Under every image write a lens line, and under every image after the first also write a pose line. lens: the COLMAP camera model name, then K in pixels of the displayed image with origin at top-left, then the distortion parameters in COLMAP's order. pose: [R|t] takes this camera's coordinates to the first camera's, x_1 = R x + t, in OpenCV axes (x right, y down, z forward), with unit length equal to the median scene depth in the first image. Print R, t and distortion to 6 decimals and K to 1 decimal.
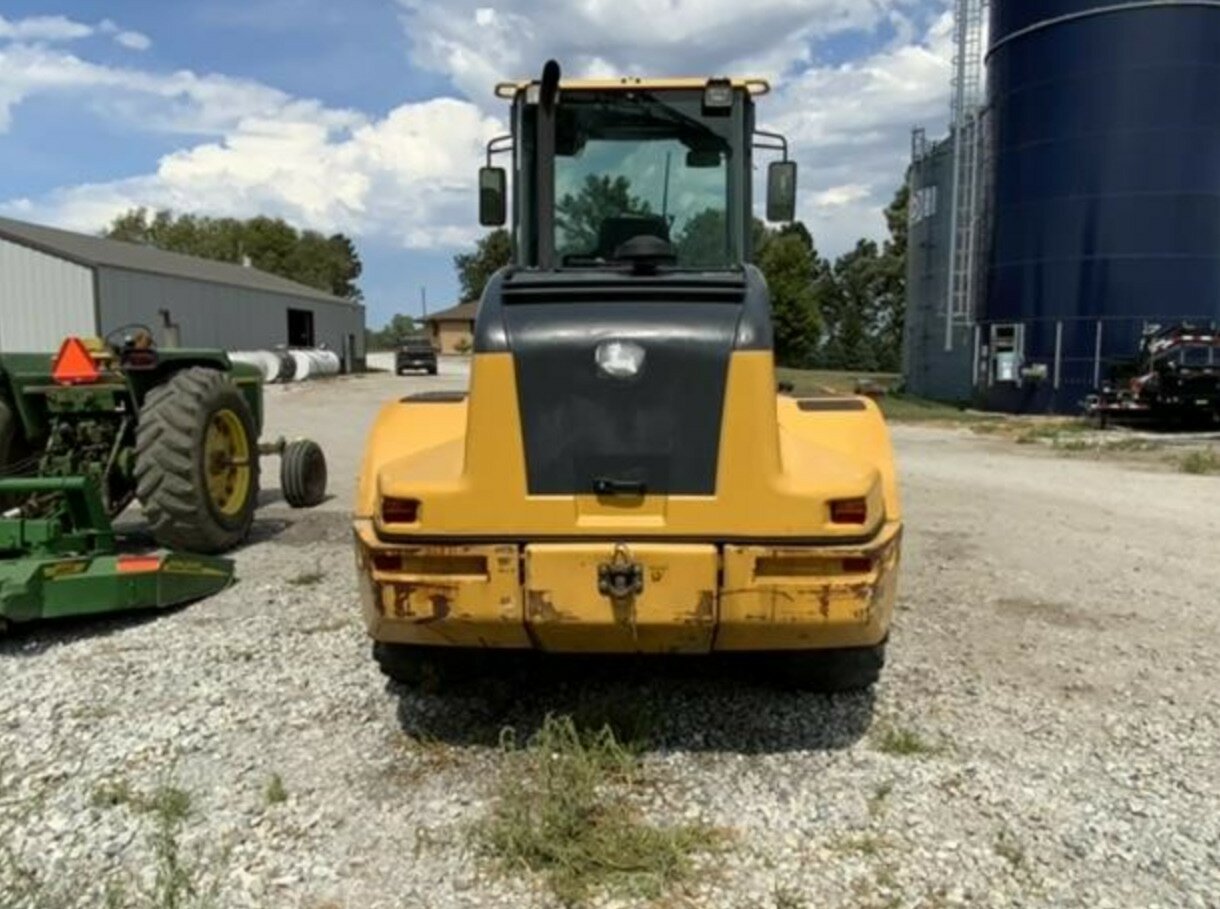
lens RADIAL K [[936.1, 0, 630.6], [0, 936.1, 453.1], [0, 0, 1]] dist [0.084734, -0.158152]
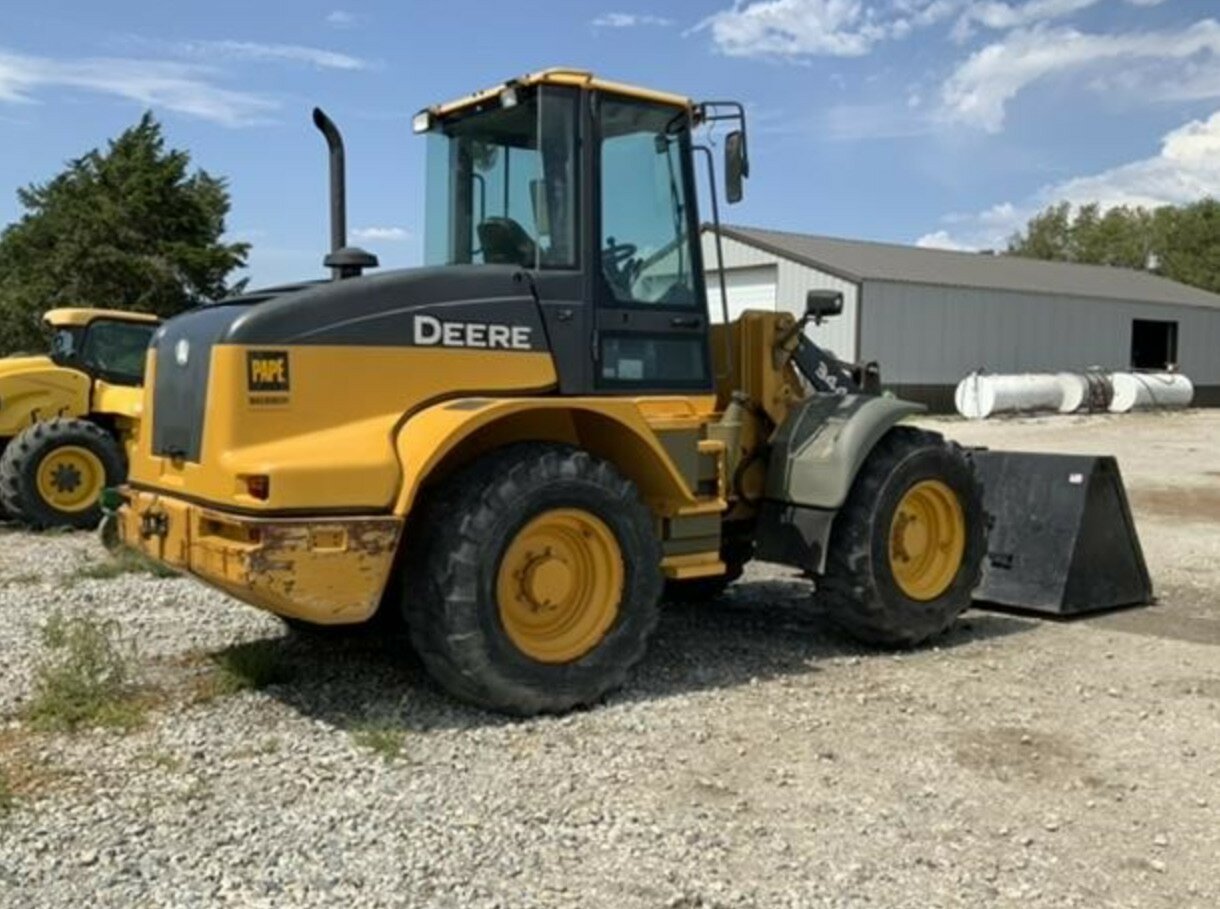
lens RADIAL K [[1192.6, 0, 566.9], [0, 1192.6, 453.6], [0, 0, 1]] dist [0.137417, -0.304748]
pose [[0.619215, 0.059939, -0.782930, 1.600358], [-0.095130, 0.995464, 0.000972, -0.014884], [0.779438, 0.073878, 0.622109, 0.397224]]
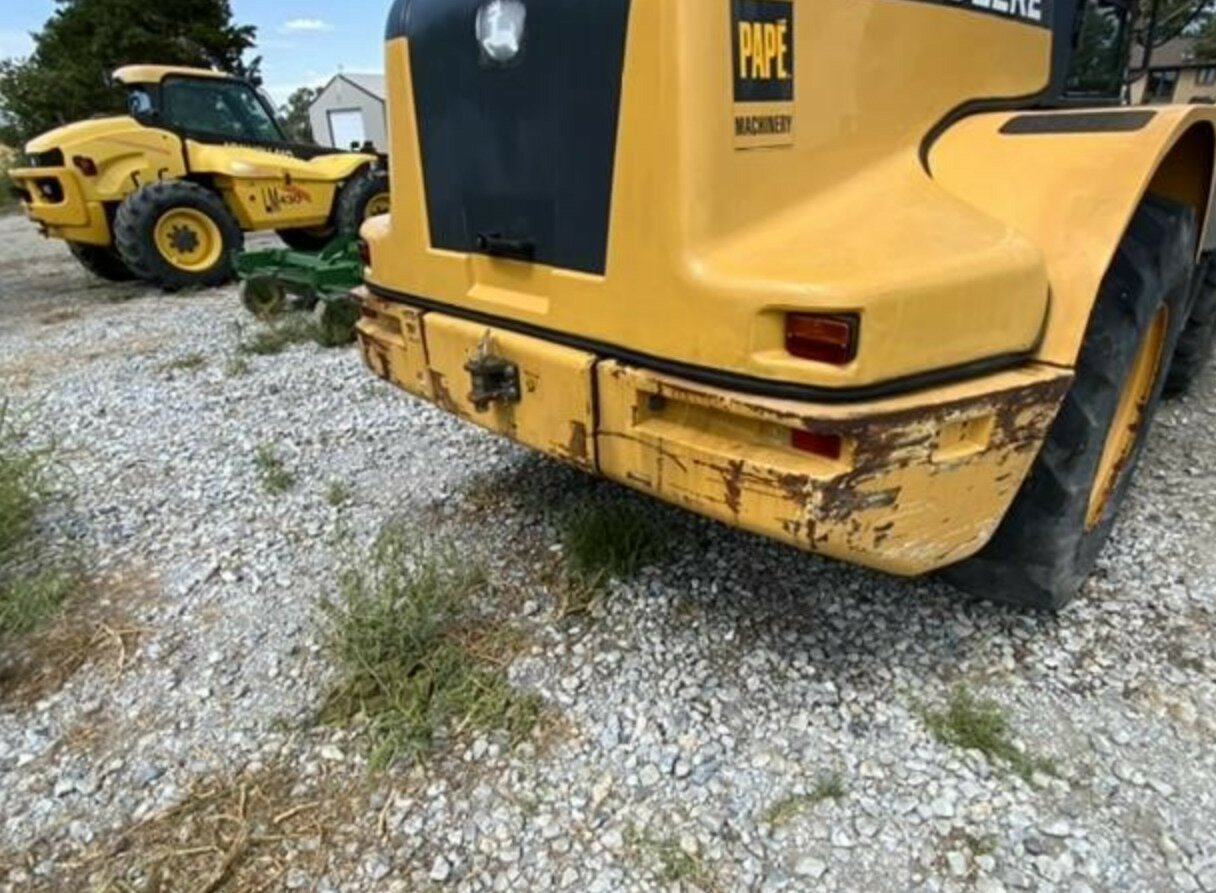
lens RADIAL K [[703.8, 0, 606.4], [0, 703.8, 464.1], [0, 0, 1]] dist [0.007995, -0.000592]
pose [[0.736402, 0.275511, -0.617904, 0.404144], [-0.047600, 0.932160, 0.358903, -0.003514], [0.674868, -0.234884, 0.699559, 0.652327]]
